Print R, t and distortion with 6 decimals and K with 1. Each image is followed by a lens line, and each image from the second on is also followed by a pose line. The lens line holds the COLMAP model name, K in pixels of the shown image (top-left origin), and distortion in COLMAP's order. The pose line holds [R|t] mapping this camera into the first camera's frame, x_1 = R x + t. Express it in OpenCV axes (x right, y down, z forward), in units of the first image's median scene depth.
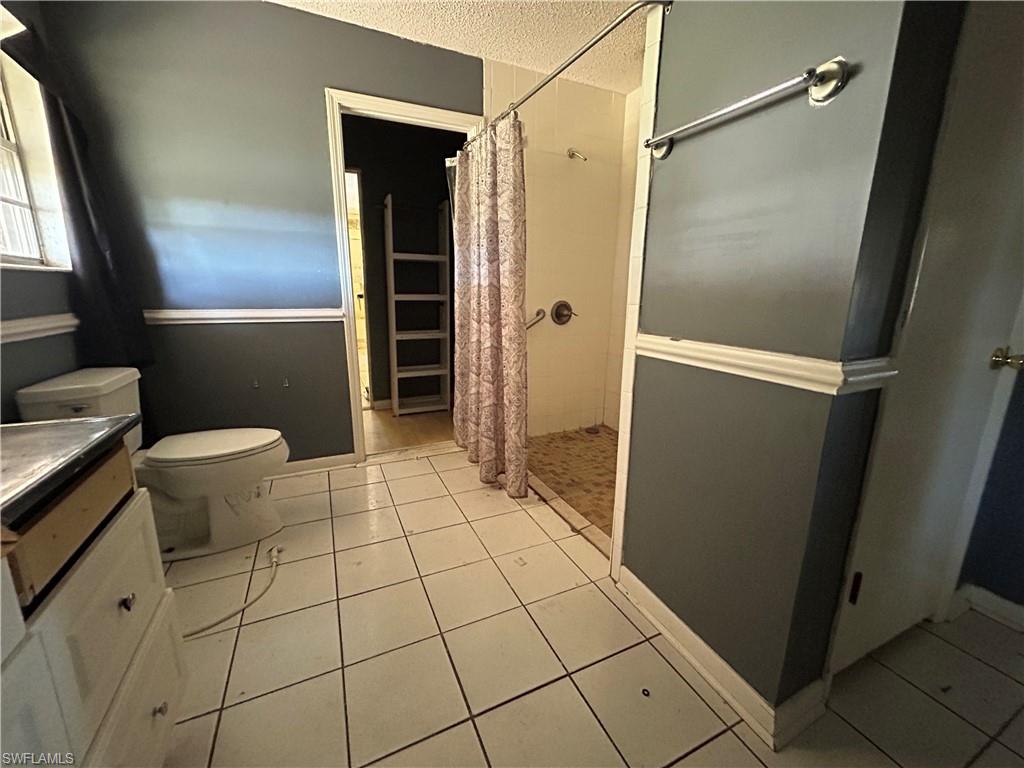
lens RADIAL K [[413.3, 0, 514.0], [0, 413.3, 381.3], [0, 0, 1]] dist [0.000406, -0.000033]
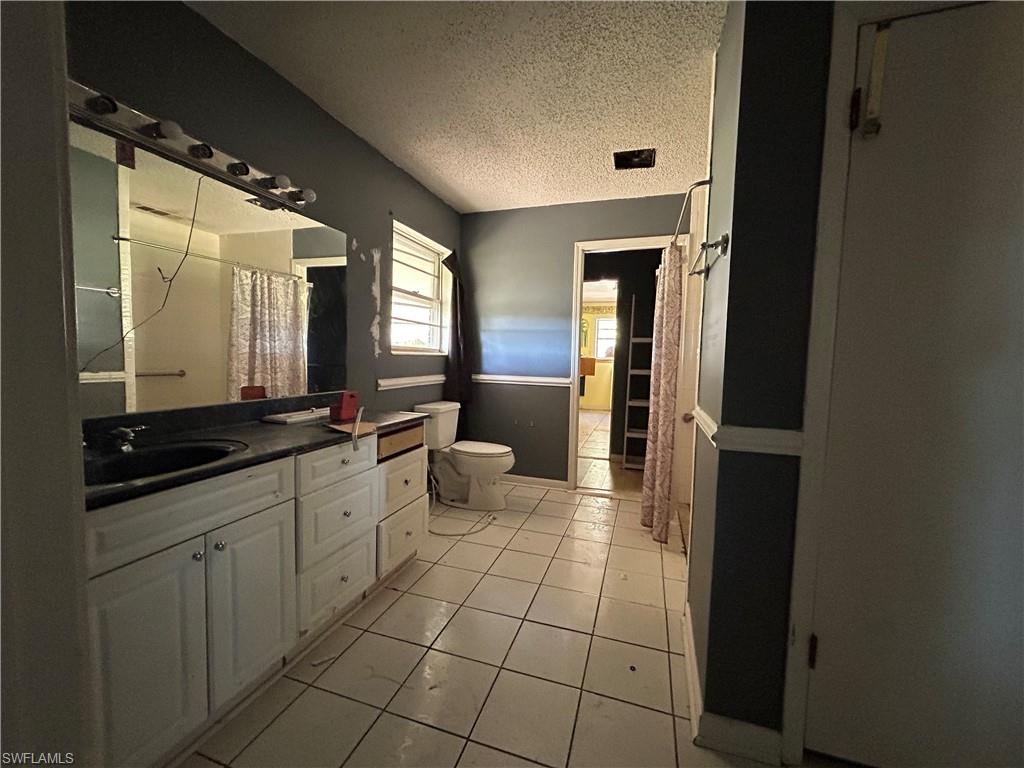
lens RADIAL K [[413.3, 0, 514.0], [0, 413.3, 381.3], [0, 0, 1]] dist [0.000406, -0.000033]
pose [[0.729430, 0.047104, -0.682432, 0.534528], [-0.164500, 0.980429, -0.108156, 0.031710], [0.663982, 0.191153, 0.722903, -0.231343]]
